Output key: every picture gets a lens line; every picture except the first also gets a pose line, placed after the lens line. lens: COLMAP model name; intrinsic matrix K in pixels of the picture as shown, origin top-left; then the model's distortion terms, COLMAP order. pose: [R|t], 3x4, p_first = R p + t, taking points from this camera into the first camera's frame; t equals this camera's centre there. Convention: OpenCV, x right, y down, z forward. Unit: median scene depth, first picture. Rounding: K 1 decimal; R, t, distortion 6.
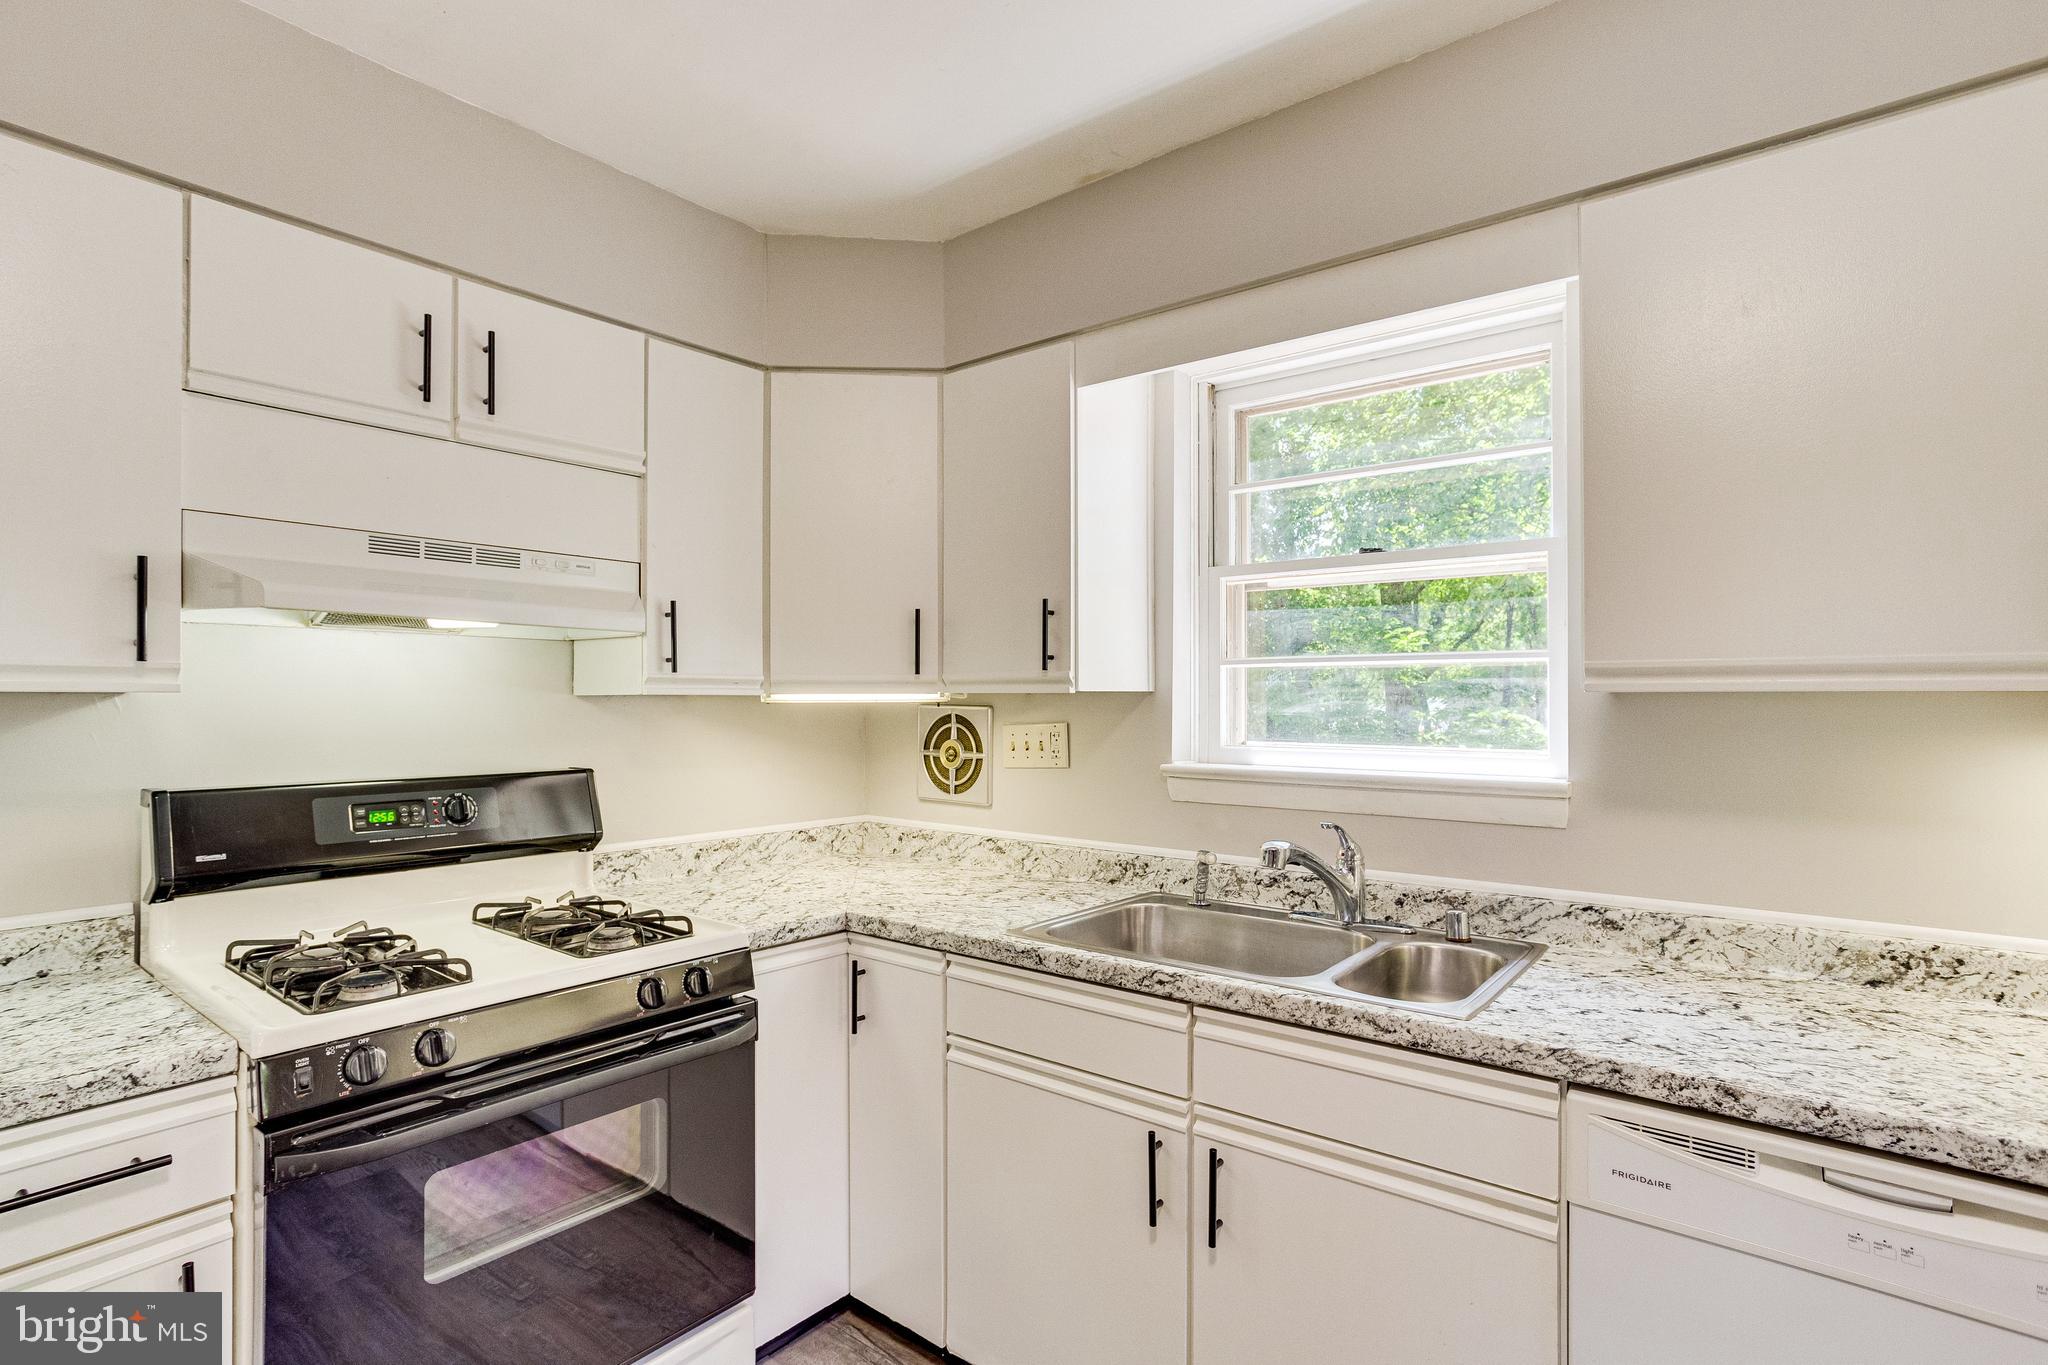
lens RADIAL K [[995.7, 0, 1011.9], [0, 995.7, 691.5], [0, 0, 1]] dist [-0.034003, 0.019489]
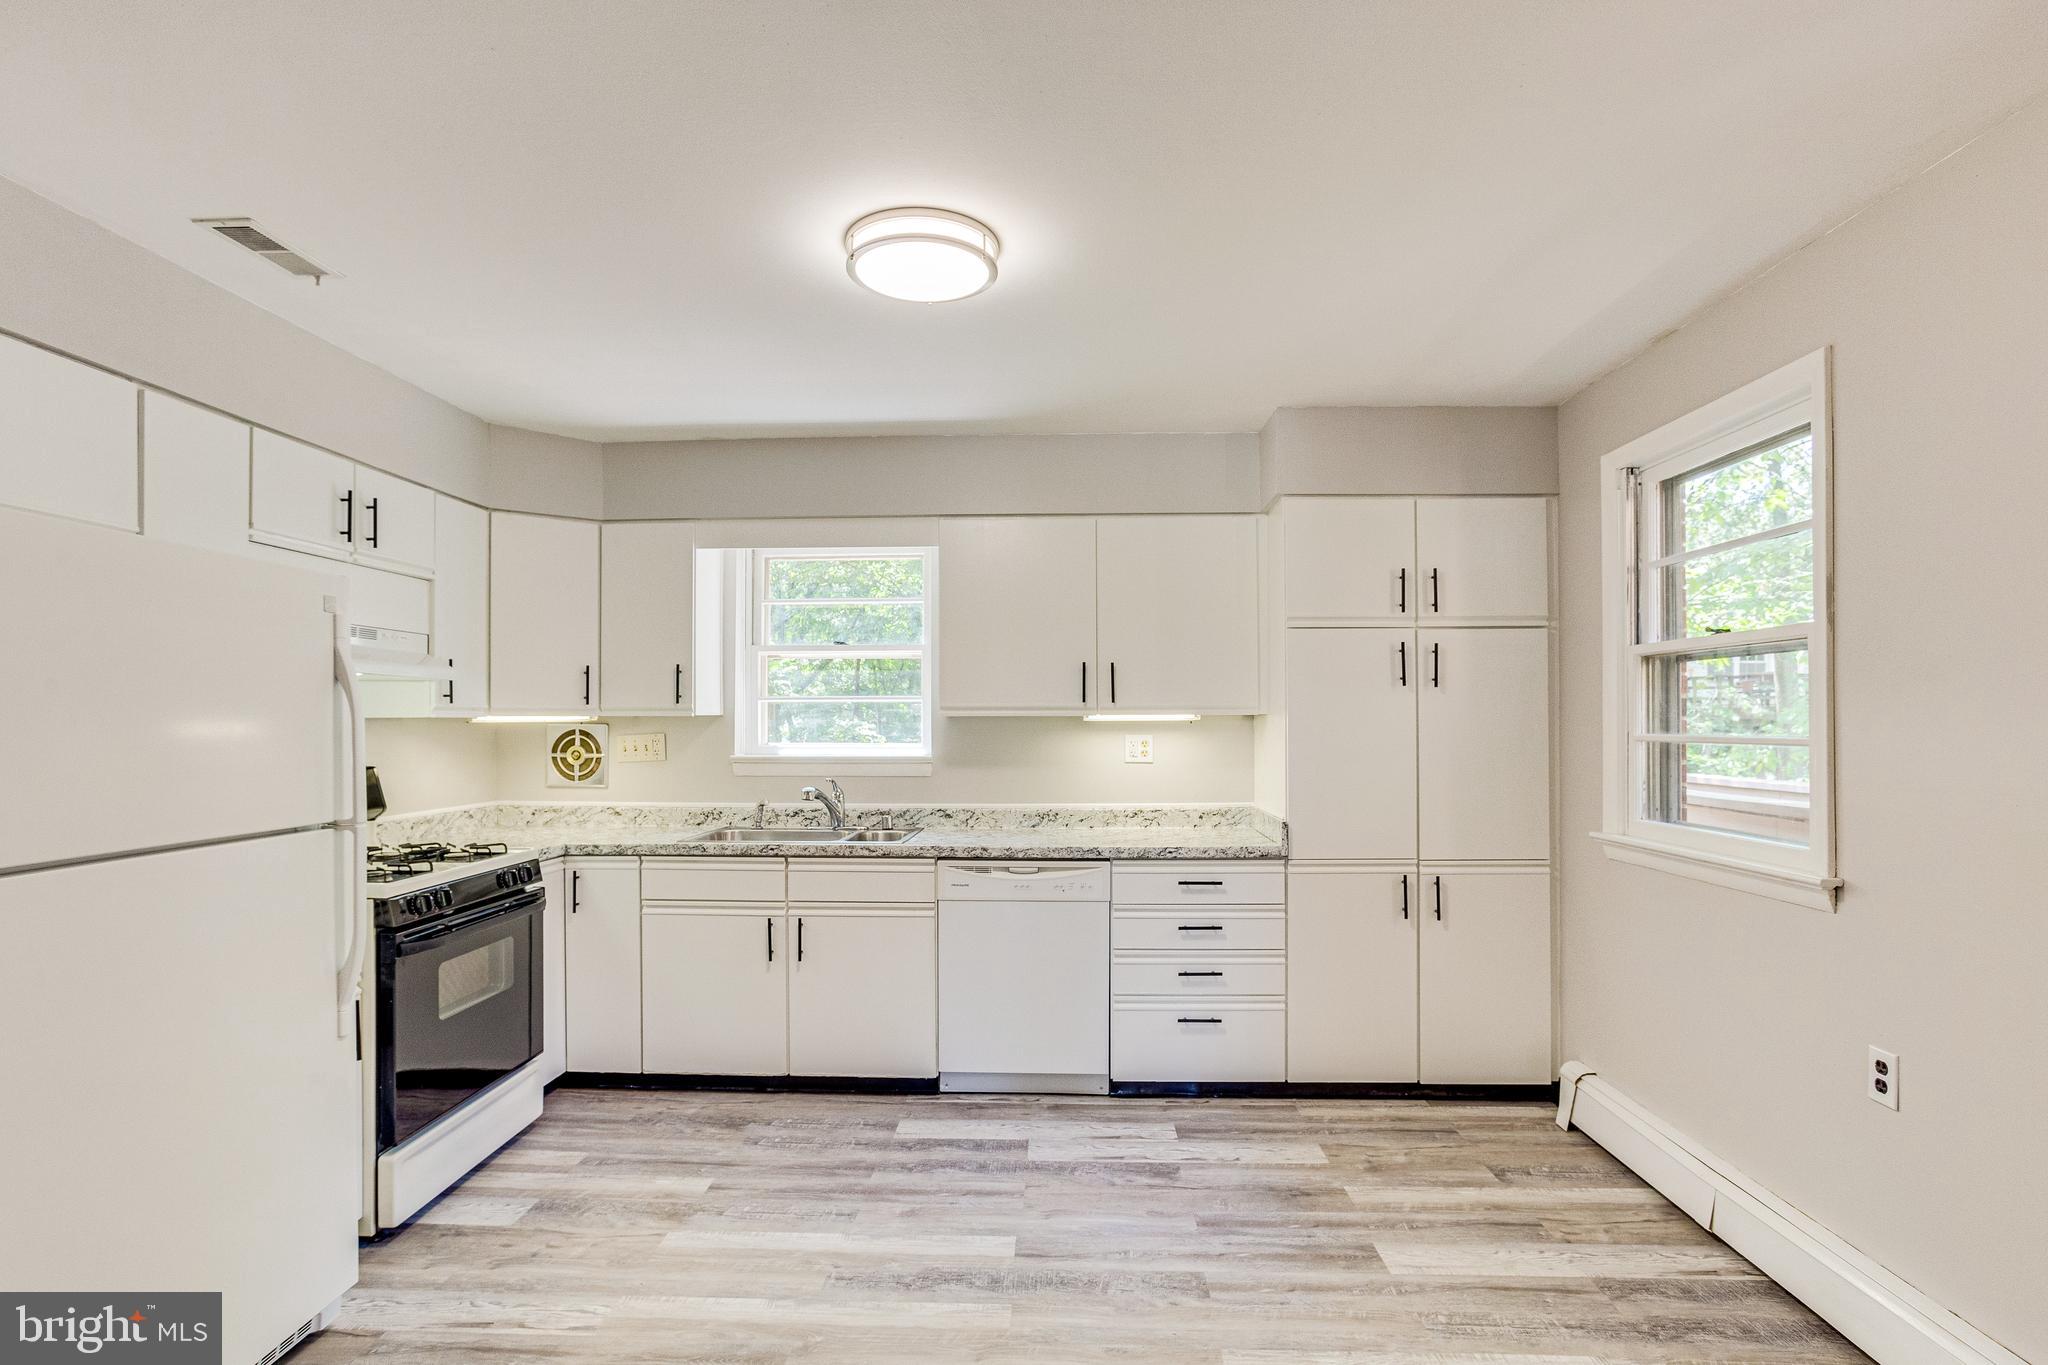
lens RADIAL K [[995.7, 0, 1017.9], [0, 995.7, 710.5], [0, 0, 1]] dist [-0.034003, 0.019489]
pose [[0.805992, 0.003648, 0.591916, -0.625602], [-0.003093, 0.999993, -0.001952, -0.008857], [-0.591919, -0.000257, 0.805997, -0.953625]]
